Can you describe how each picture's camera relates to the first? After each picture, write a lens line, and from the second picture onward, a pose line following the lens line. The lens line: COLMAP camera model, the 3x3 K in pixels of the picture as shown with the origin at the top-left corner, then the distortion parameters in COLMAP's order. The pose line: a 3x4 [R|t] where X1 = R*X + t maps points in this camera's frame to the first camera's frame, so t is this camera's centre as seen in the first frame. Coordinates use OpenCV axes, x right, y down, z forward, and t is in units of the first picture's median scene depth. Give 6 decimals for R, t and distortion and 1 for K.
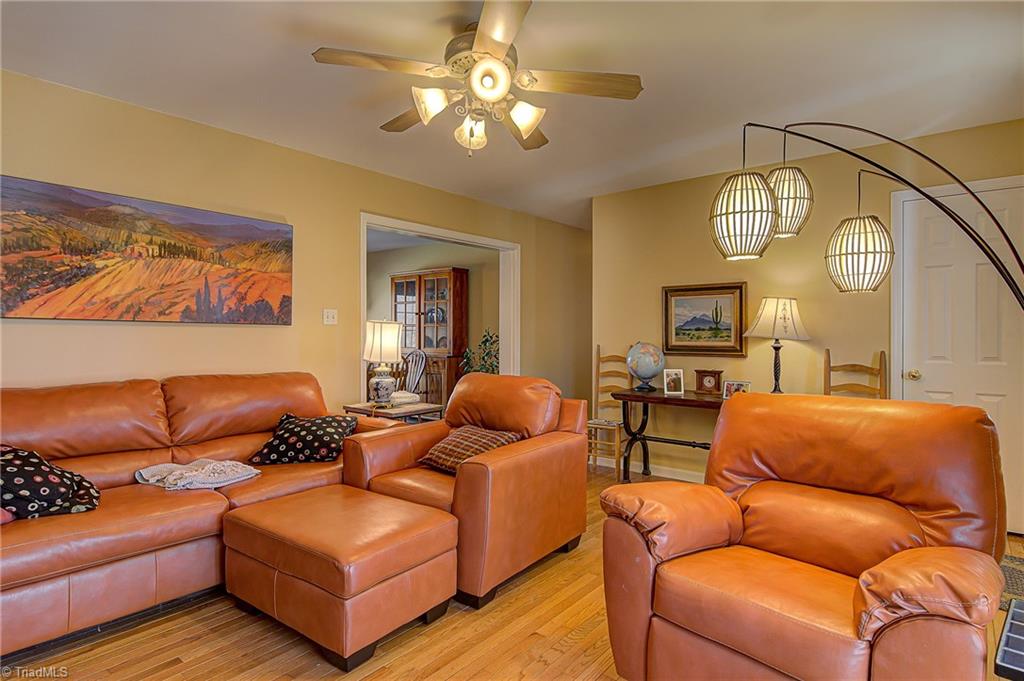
lens RADIAL K [[548.5, 0, 514.3], [0, 548.5, 338.9], [0, 0, 1]] dist [0.012076, -0.012977]
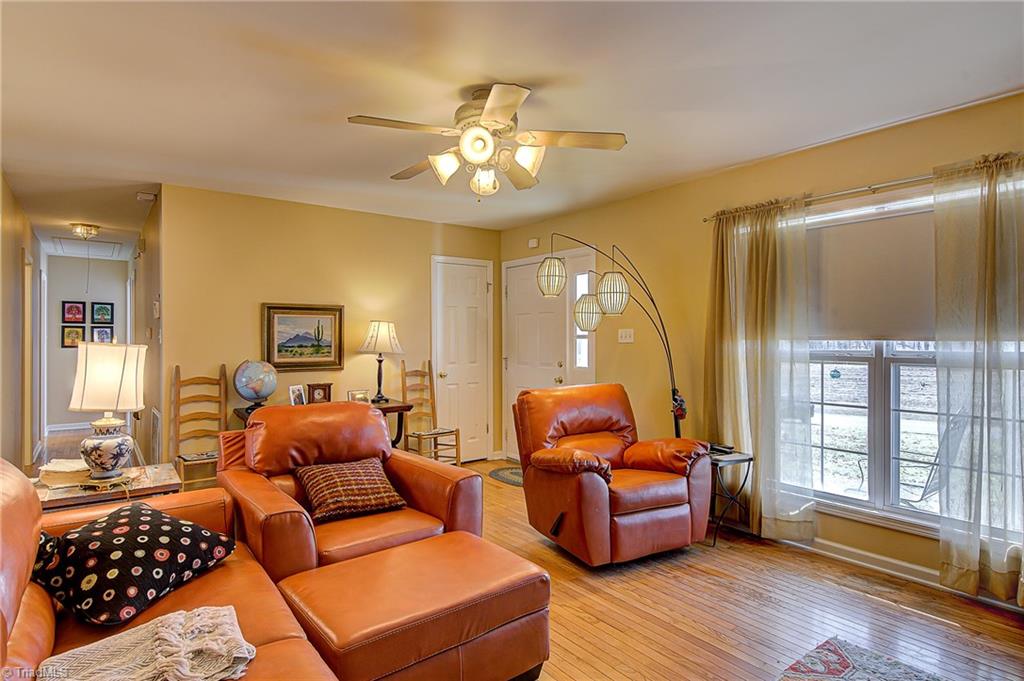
lens RADIAL K [[558.5, 0, 510.5], [0, 558.5, 339.2], [0, 0, 1]] dist [-0.003462, -0.001107]
pose [[0.238182, -0.004626, 0.971210, -0.637295], [0.011706, 0.999930, 0.001892, -0.029221], [-0.971150, 0.010919, 0.238219, 0.361148]]
